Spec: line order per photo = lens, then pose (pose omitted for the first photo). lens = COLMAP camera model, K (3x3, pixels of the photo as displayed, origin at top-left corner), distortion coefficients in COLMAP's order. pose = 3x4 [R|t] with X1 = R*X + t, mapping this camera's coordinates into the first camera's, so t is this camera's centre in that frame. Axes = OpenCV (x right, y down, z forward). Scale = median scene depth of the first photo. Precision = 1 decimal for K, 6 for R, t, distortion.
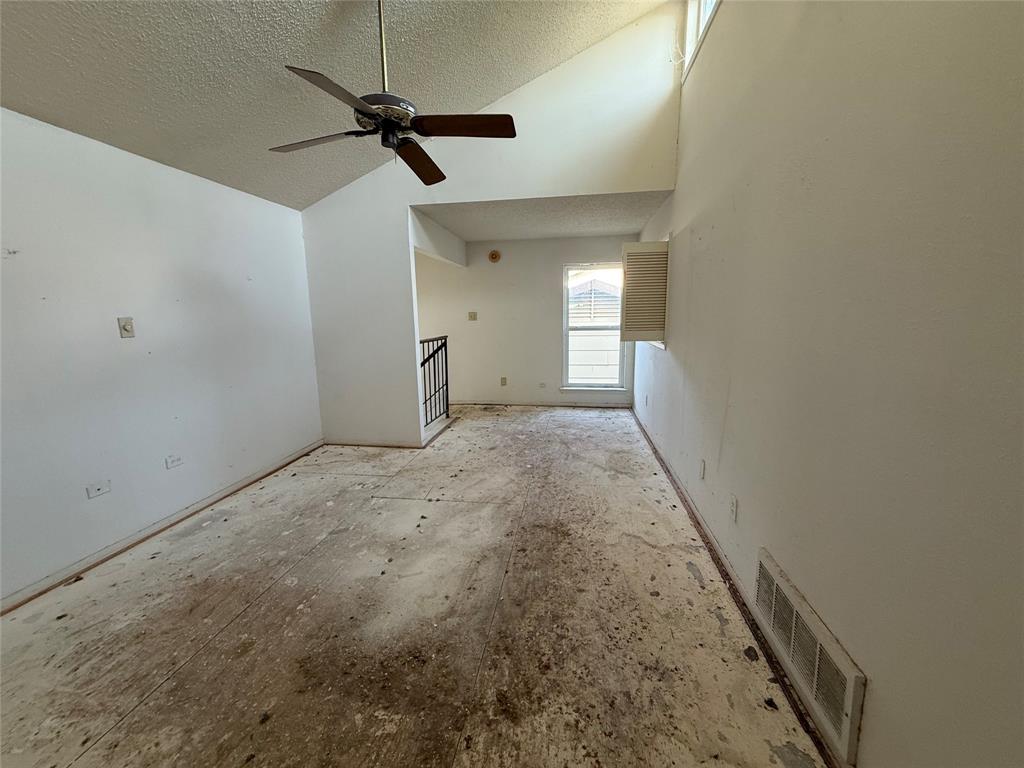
lens RADIAL K [[408.3, 0, 510.1], [0, 408.3, 383.3], [0, 0, 1]] dist [0.000996, 0.000549]
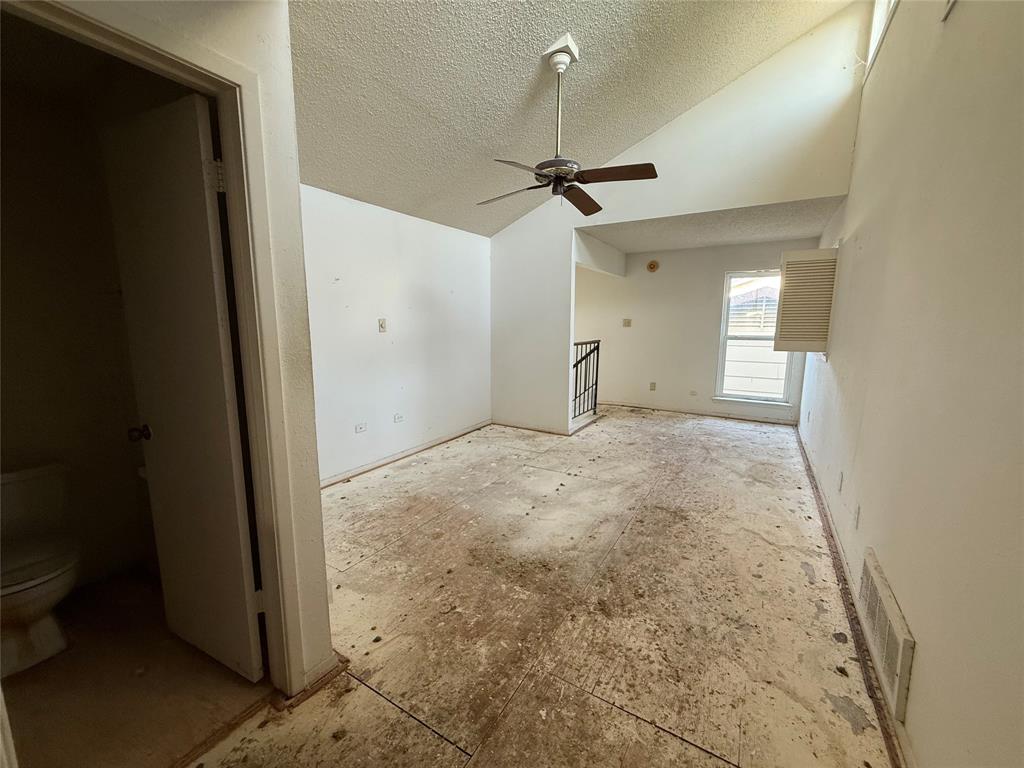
lens RADIAL K [[408.3, 0, 510.0], [0, 408.3, 382.0], [0, 0, 1]] dist [0.000996, 0.000549]
pose [[0.924258, 0.074034, -0.374520, 0.086003], [-0.080971, 0.996713, -0.002796, 0.038244], [0.373082, 0.032909, 0.927214, -0.222924]]
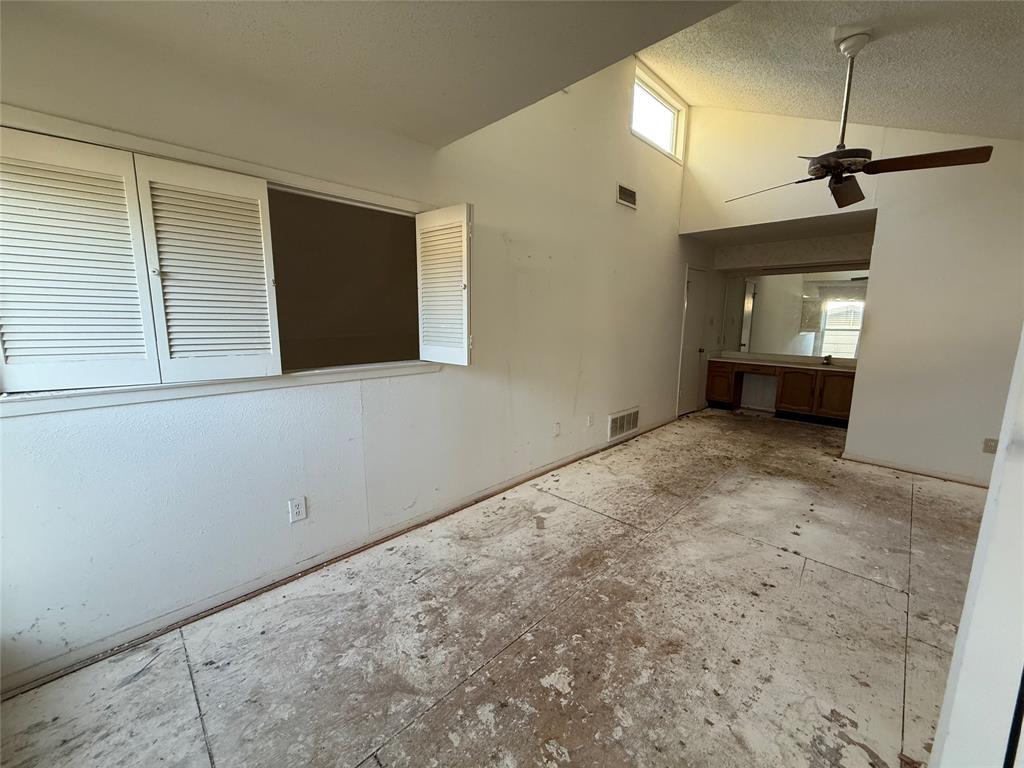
lens RADIAL K [[408.3, 0, 513.4], [0, 408.3, 382.5], [0, 0, 1]] dist [0.000996, 0.000549]
pose [[-0.817745, -0.081837, 0.569733, -0.200962], [0.099355, 0.954912, 0.279770, -0.359664], [-0.566941, 0.285386, -0.772744, 2.146738]]
